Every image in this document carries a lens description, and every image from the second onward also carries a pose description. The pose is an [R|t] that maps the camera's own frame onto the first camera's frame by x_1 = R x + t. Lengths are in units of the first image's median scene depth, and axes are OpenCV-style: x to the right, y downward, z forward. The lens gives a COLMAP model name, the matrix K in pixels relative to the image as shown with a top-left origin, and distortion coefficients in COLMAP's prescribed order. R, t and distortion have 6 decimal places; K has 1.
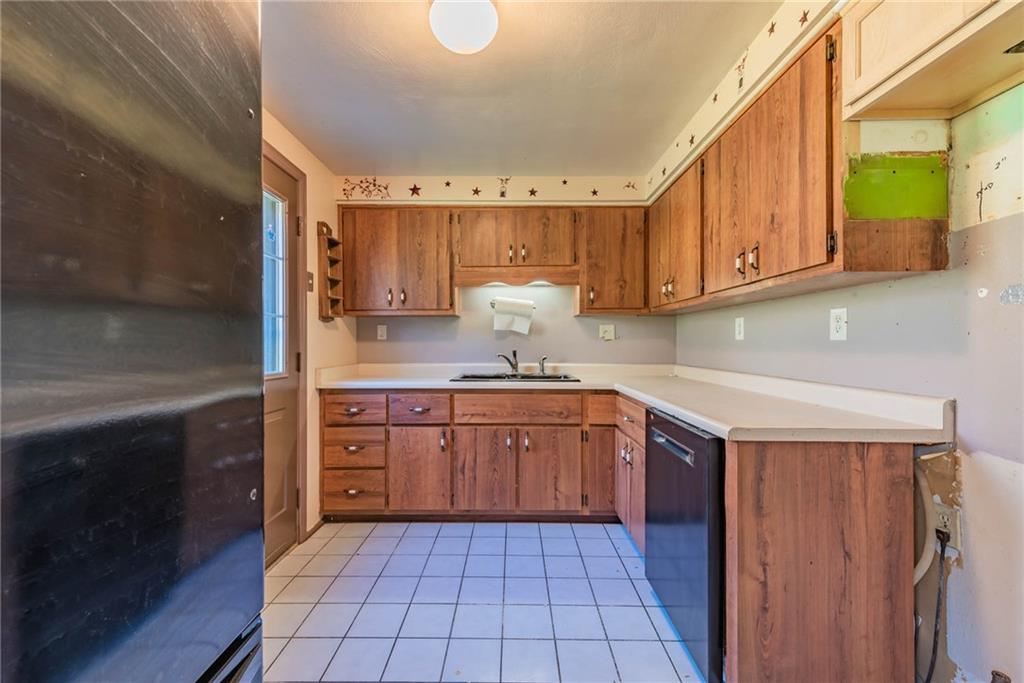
lens RADIAL K [[404.6, 0, 509.9], [0, 404.6, 342.0], [0, 0, 1]] dist [0.021534, -0.006399]
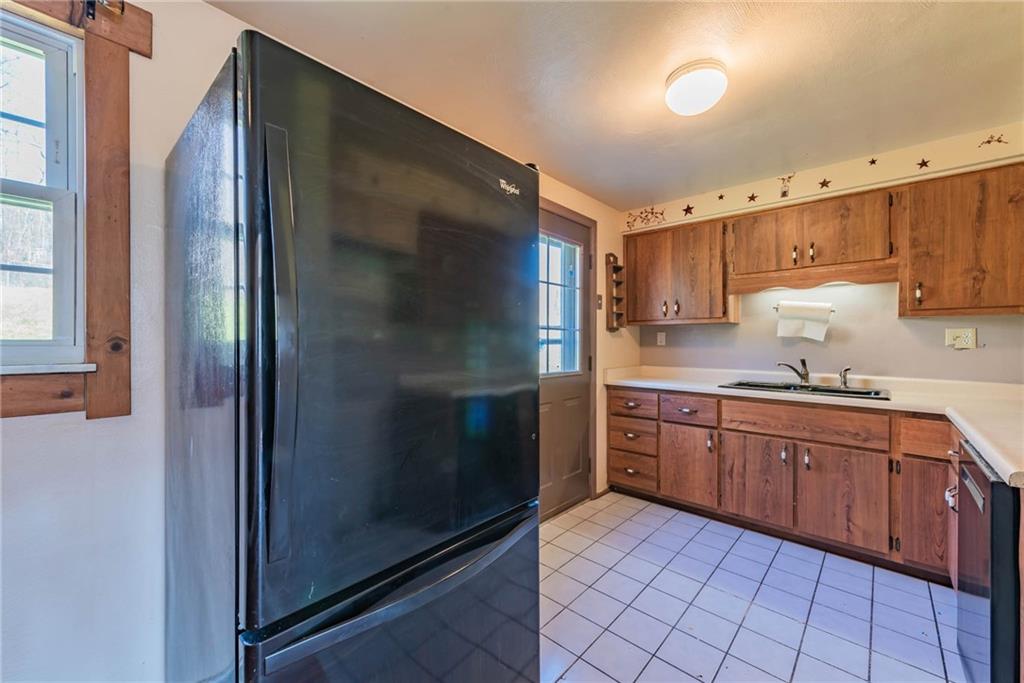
lens RADIAL K [[399.8, 0, 512.0], [0, 399.8, 341.5], [0, 0, 1]] dist [0.000649, 0.000036]
pose [[0.742312, 0.003829, -0.670043, 0.149956], [-0.002664, 0.999993, 0.002763, -0.022990], [0.670049, -0.000266, 0.742317, -0.129067]]
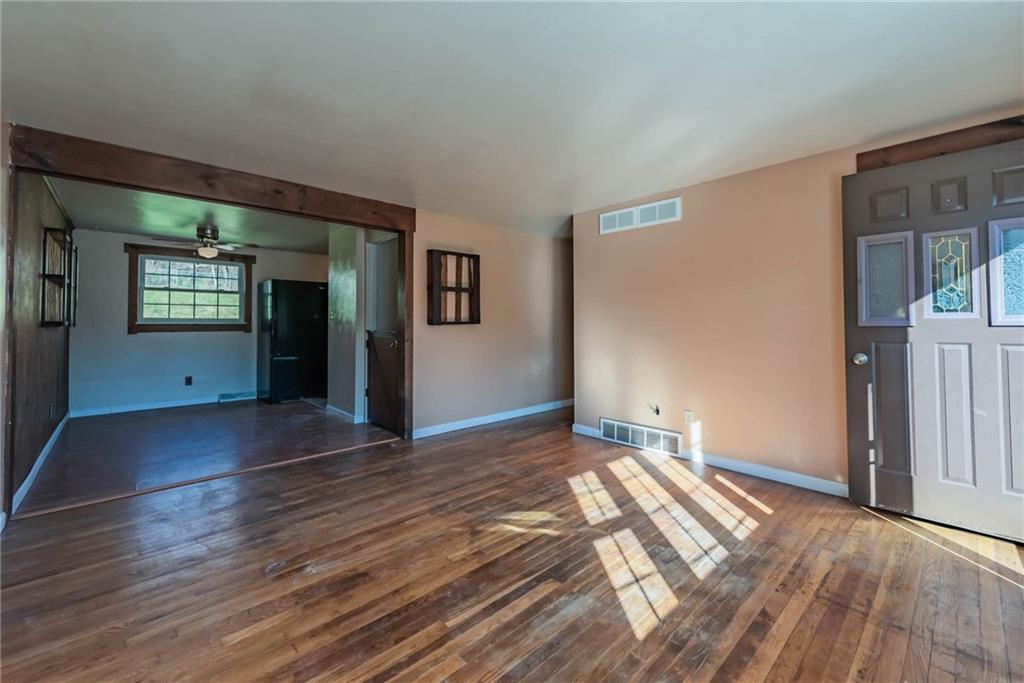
lens RADIAL K [[417.4, 0, 508.4], [0, 417.4, 313.0], [0, 0, 1]] dist [0.017739, -0.000144]
pose [[0.681050, -0.018088, -0.732013, 2.429549], [0.003110, 0.999757, -0.021810, 0.004406], [0.732230, 0.012577, 0.680941, -0.673425]]
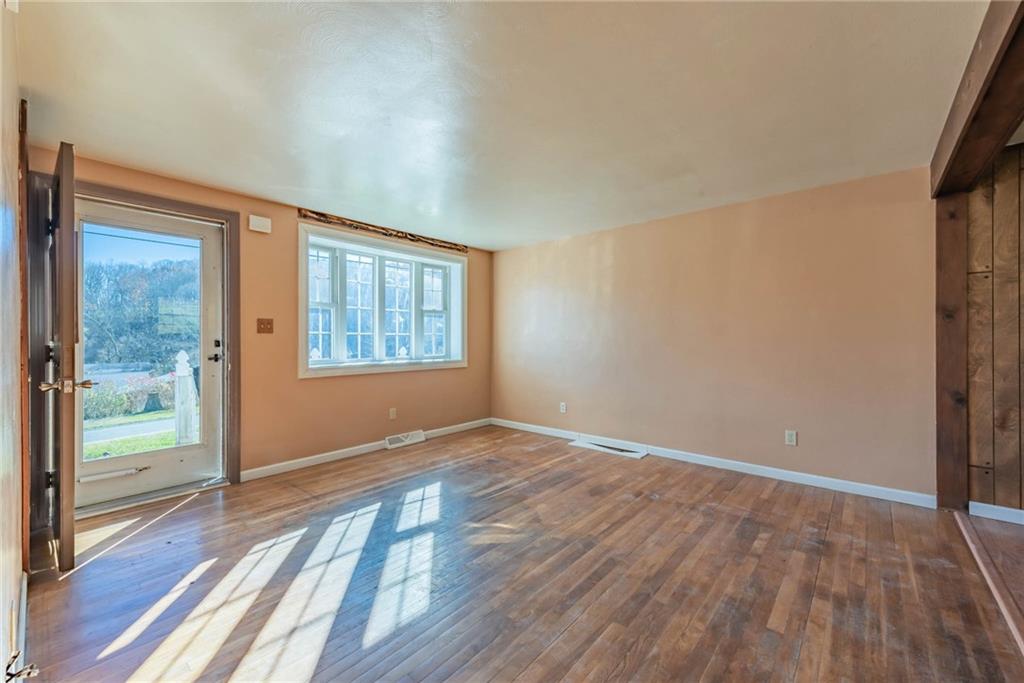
lens RADIAL K [[404.6, 0, 509.9], [0, 404.6, 342.0], [0, 0, 1]] dist [0.021534, -0.006399]
pose [[-0.759399, -0.001588, 0.650623, 1.098569], [0.002180, 0.999985, 0.004985, 0.009677], [-0.650621, 0.005204, -0.759385, 0.710551]]
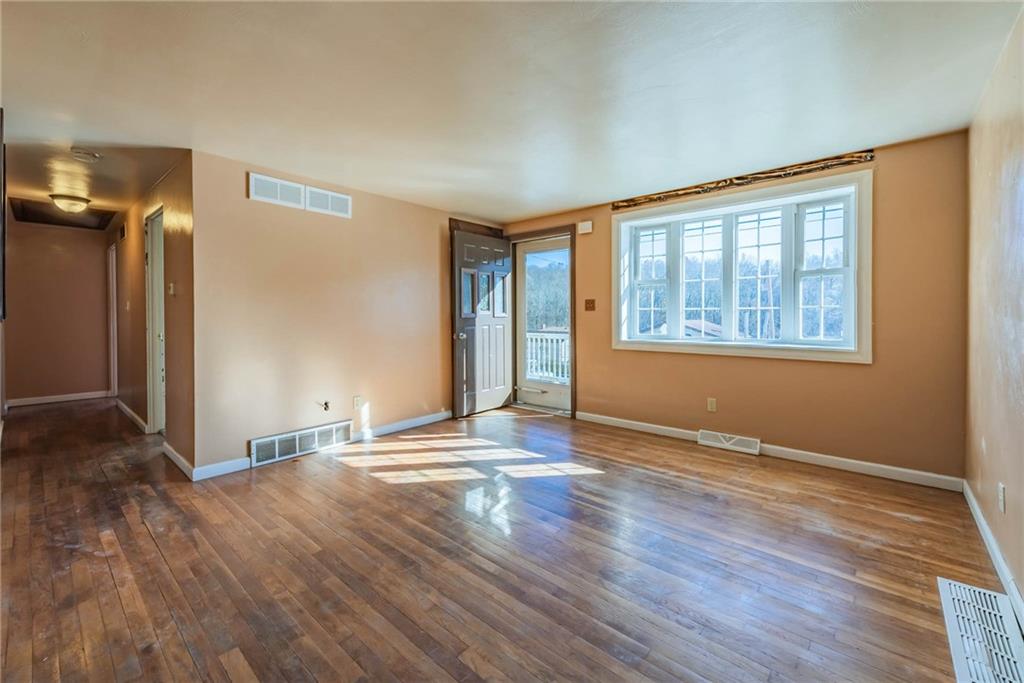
lens RADIAL K [[417.0, 0, 512.5], [0, 417.0, 320.5], [0, 0, 1]] dist [0.002864, -0.000175]
pose [[0.652651, -0.008439, 0.757612, 1.026789], [0.000909, 0.999946, 0.010355, 0.009539], [-0.757658, -0.006069, 0.652623, -0.695340]]
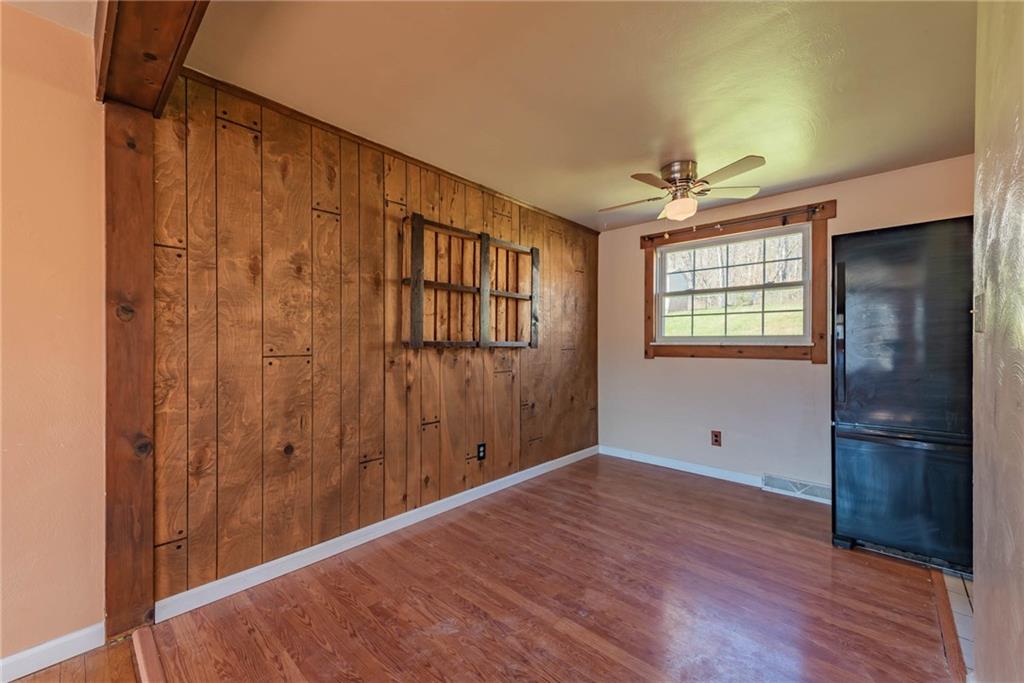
lens RADIAL K [[404.6, 0, 509.9], [0, 404.6, 342.0], [0, 0, 1]] dist [0.021534, -0.006399]
pose [[-0.672046, -0.003059, -0.740503, 1.000052], [0.000645, 0.999989, -0.004717, 0.003940], [0.740509, -0.003648, -0.672037, 0.031957]]
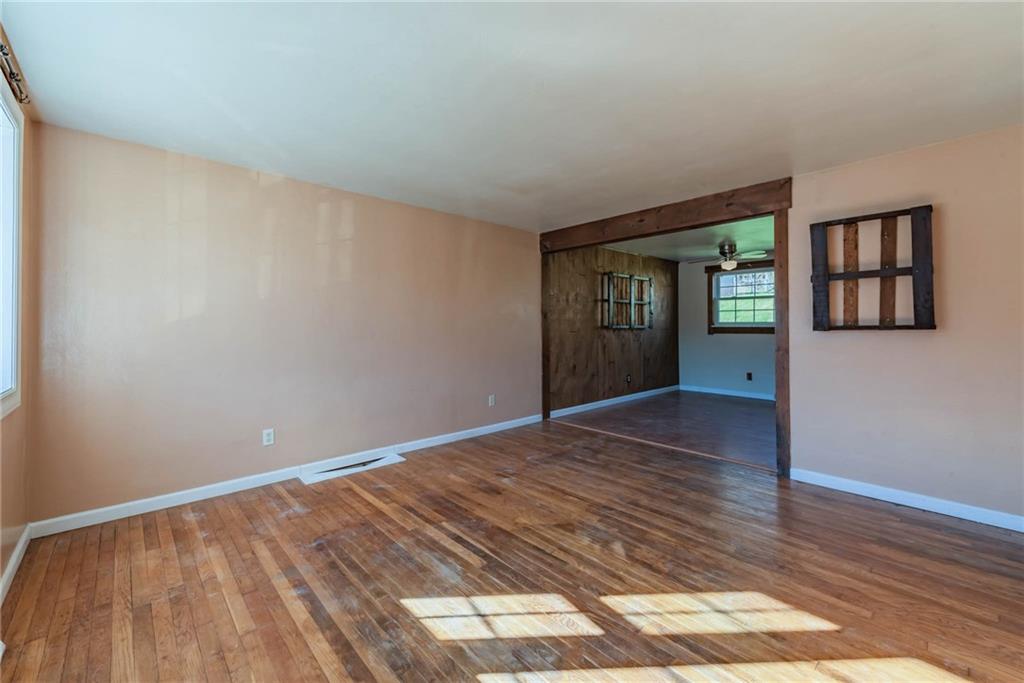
lens RADIAL K [[416.4, 0, 508.2], [0, 416.4, 322.2], [0, 0, 1]] dist [0.022434, -0.000042]
pose [[-0.729860, -0.004237, -0.683583, 2.456199], [0.004810, 0.999924, -0.011333, 0.001084], [0.683580, -0.011559, -0.729784, 0.526648]]
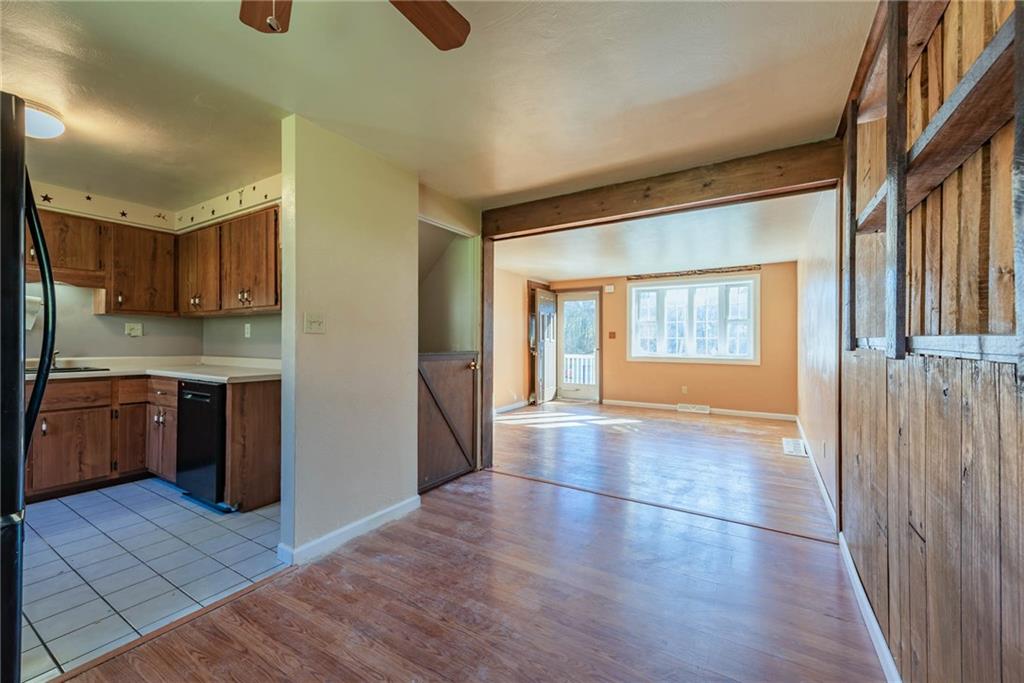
lens RADIAL K [[407.5, 0, 518.1], [0, 407.5, 339.2], [0, 0, 1]] dist [0.003226, 0.000094]
pose [[0.508558, 0.005309, 0.861011, -0.262544], [-0.004108, 0.999985, -0.003739, 0.003972], [-0.861018, -0.001635, 0.508572, -0.687842]]
